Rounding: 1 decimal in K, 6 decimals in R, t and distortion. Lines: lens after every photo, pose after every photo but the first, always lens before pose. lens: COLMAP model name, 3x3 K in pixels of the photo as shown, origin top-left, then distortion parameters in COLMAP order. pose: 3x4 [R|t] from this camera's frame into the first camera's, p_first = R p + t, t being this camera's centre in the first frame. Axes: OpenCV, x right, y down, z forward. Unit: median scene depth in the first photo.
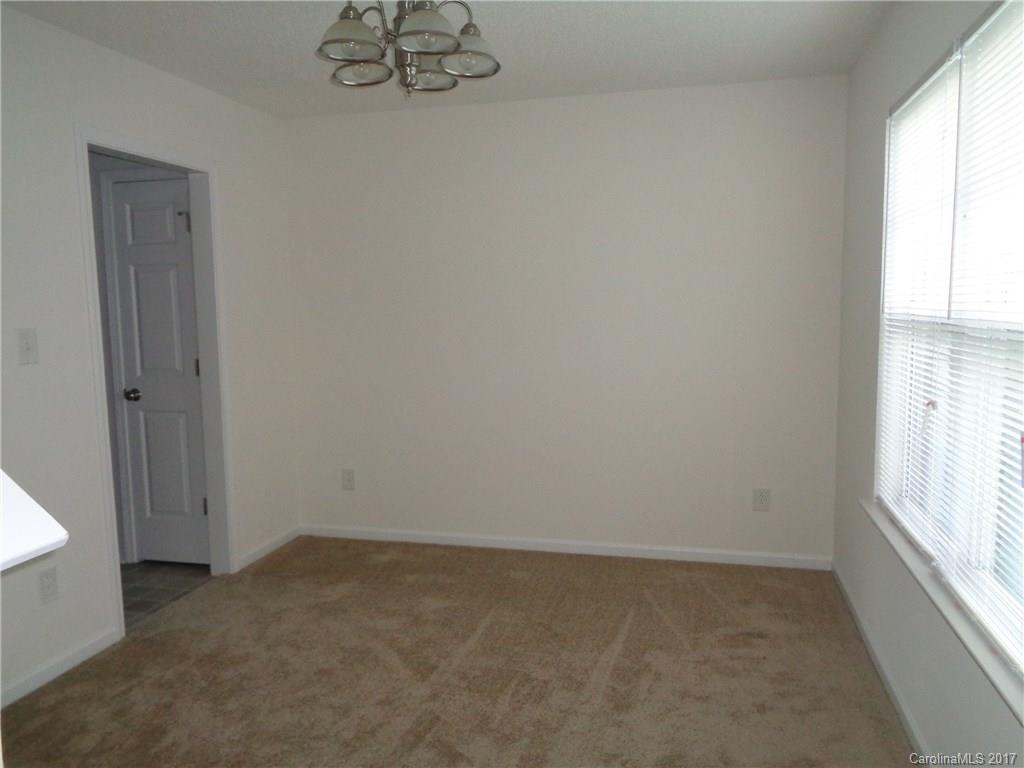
lens RADIAL K [[771.7, 0, 515.4], [0, 771.7, 388.0], [0, 0, 1]] dist [0.008067, -0.001659]
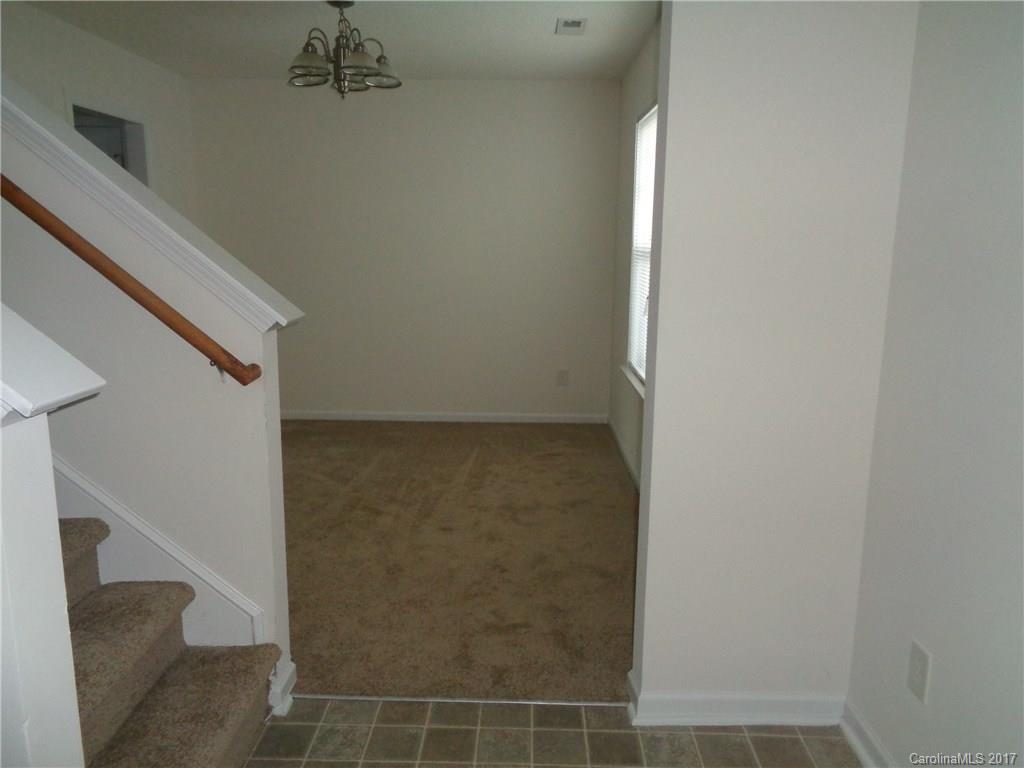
lens RADIAL K [[770.2, 0, 512.0], [0, 770.2, 384.0], [0, 0, 1]] dist [-0.004321, -0.001622]
pose [[0.973996, -0.018806, 0.225785, -0.144248], [0.001085, 0.996925, 0.078355, 0.065744], [-0.226564, -0.076073, 0.971021, -0.551366]]
